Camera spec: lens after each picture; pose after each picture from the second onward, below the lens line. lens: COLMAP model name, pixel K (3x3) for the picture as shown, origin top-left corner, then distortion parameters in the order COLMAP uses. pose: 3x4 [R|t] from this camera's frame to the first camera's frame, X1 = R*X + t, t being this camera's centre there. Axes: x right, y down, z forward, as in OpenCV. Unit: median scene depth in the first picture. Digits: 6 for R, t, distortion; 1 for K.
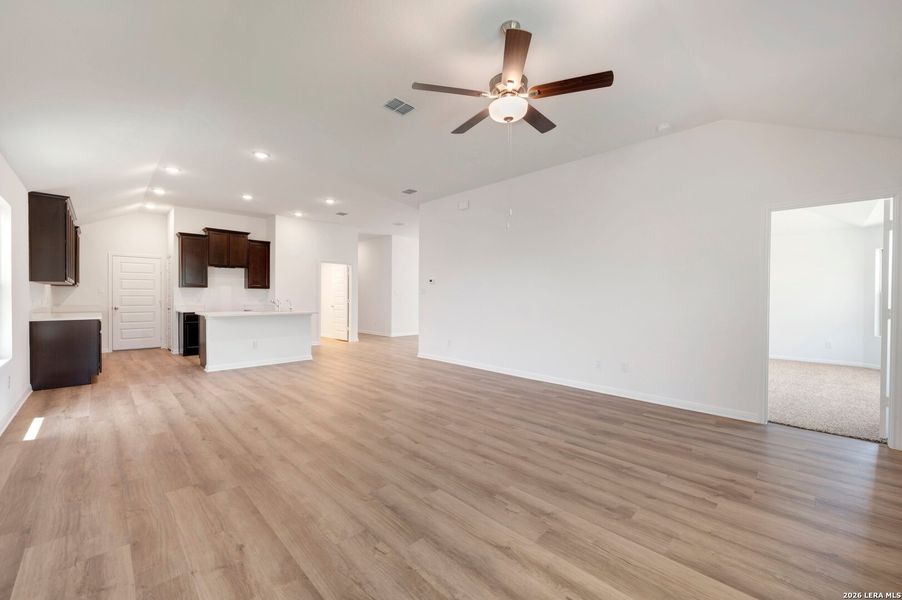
lens RADIAL K [[362.0, 0, 455.9], [0, 362.0, 298.4], [0, 0, 1]] dist [-0.000744, -0.000075]
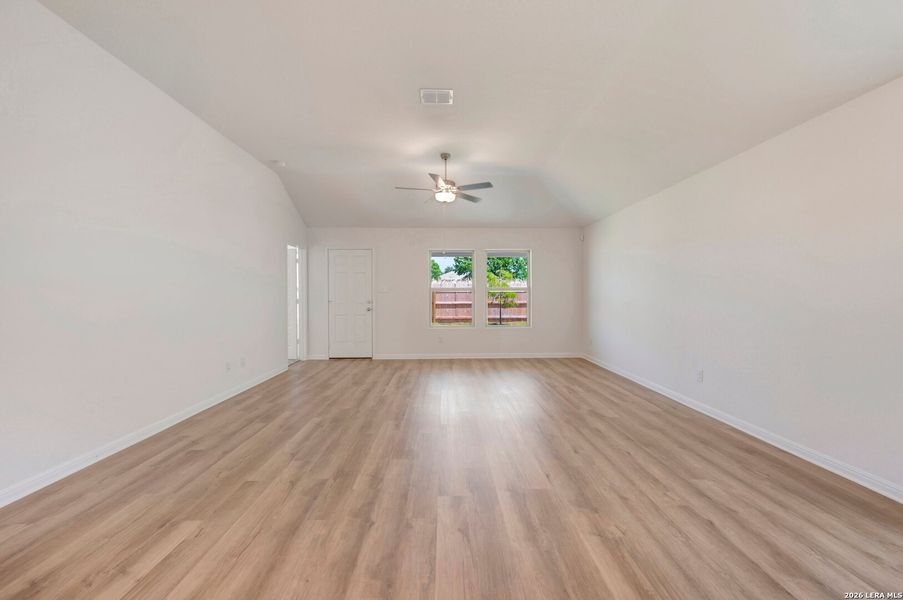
lens RADIAL K [[362.4, 0, 455.5], [0, 362.4, 300.3], [0, 0, 1]] dist [-0.000744, -0.000075]
pose [[-0.731304, -0.012969, 0.681928, -0.795975], [0.003153, 0.999744, 0.022395, -0.010183], [-0.682044, 0.018527, -0.731076, 1.561008]]
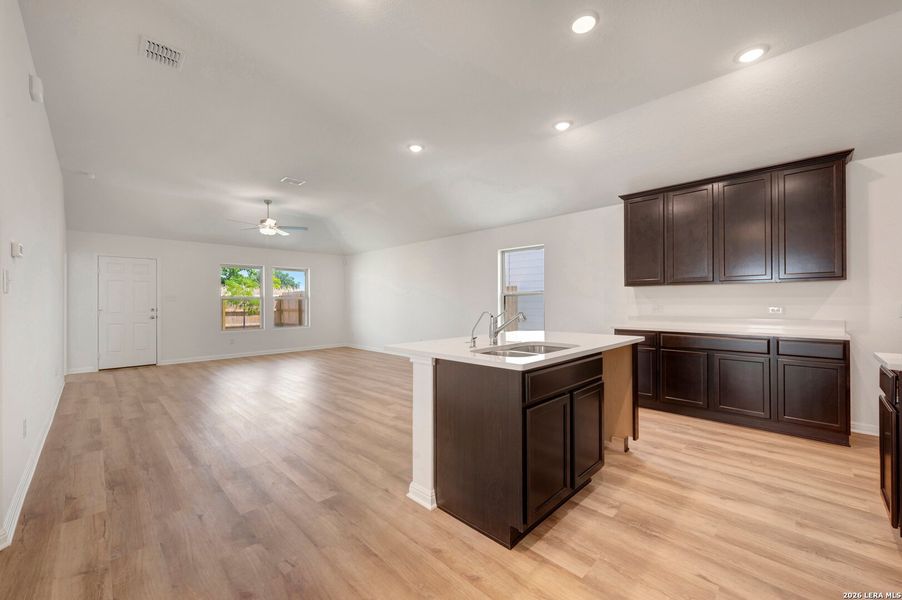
lens RADIAL K [[362.0, 0, 455.8], [0, 362.0, 298.5], [0, 0, 1]] dist [-0.000744, -0.000075]
pose [[-0.999976, 0.001602, -0.006803, -0.789074], [0.001619, 0.999996, -0.002437, -0.013859], [0.006799, -0.002448, -0.999974, 2.390212]]
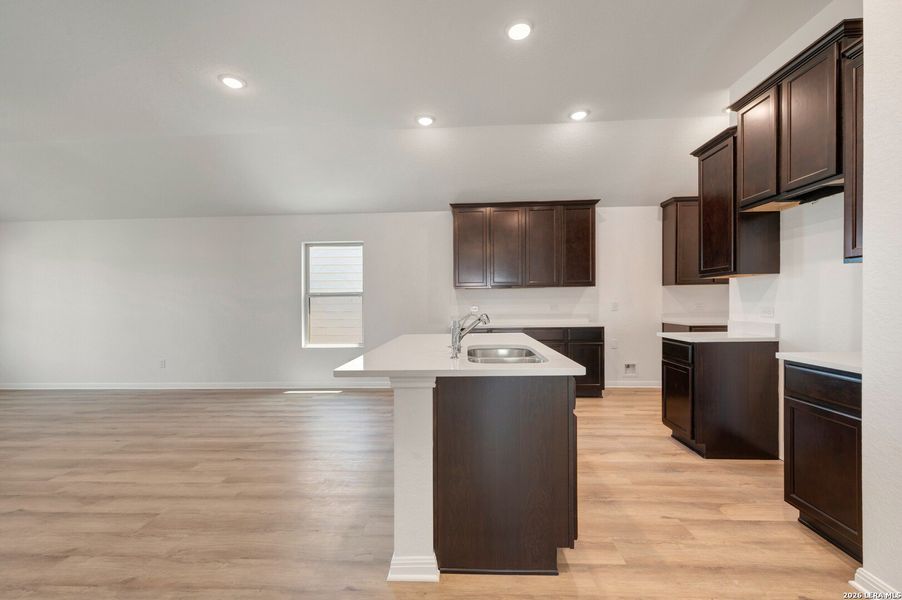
lens RADIAL K [[362.0, 0, 453.1], [0, 362.0, 304.8], [0, 0, 1]] dist [-0.000744, -0.000075]
pose [[-0.733952, 0.012305, -0.679090, -0.491470], [0.006652, 0.999918, 0.010929, -0.013201], [0.679169, 0.003504, -0.733974, 2.152951]]
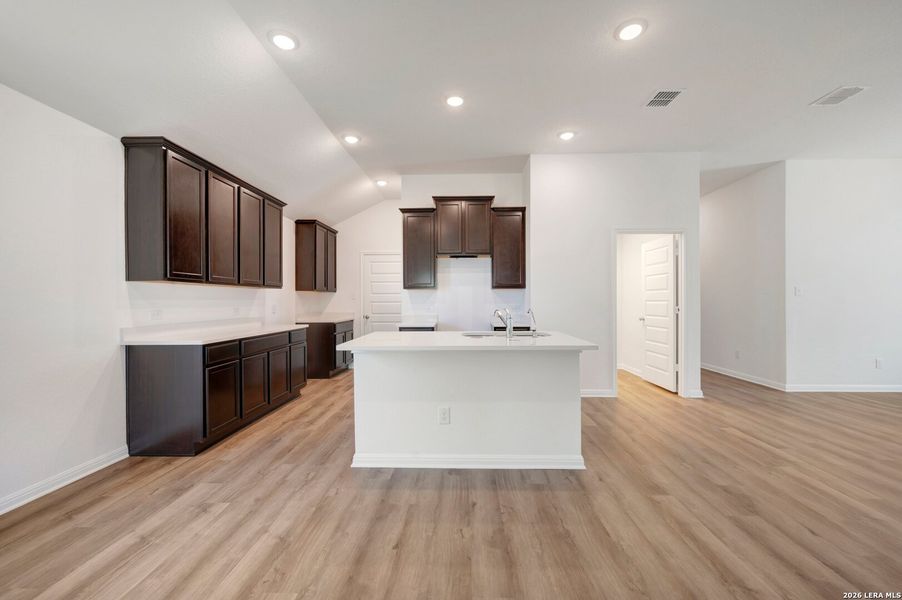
lens RADIAL K [[362.0, 0, 454.2], [0, 362.0, 298.8], [0, 0, 1]] dist [-0.000744, -0.000075]
pose [[0.688530, -0.013192, -0.725088, -0.388675], [0.004288, 0.999891, -0.014119, -0.004862], [0.725196, 0.006612, 0.688511, 1.157198]]
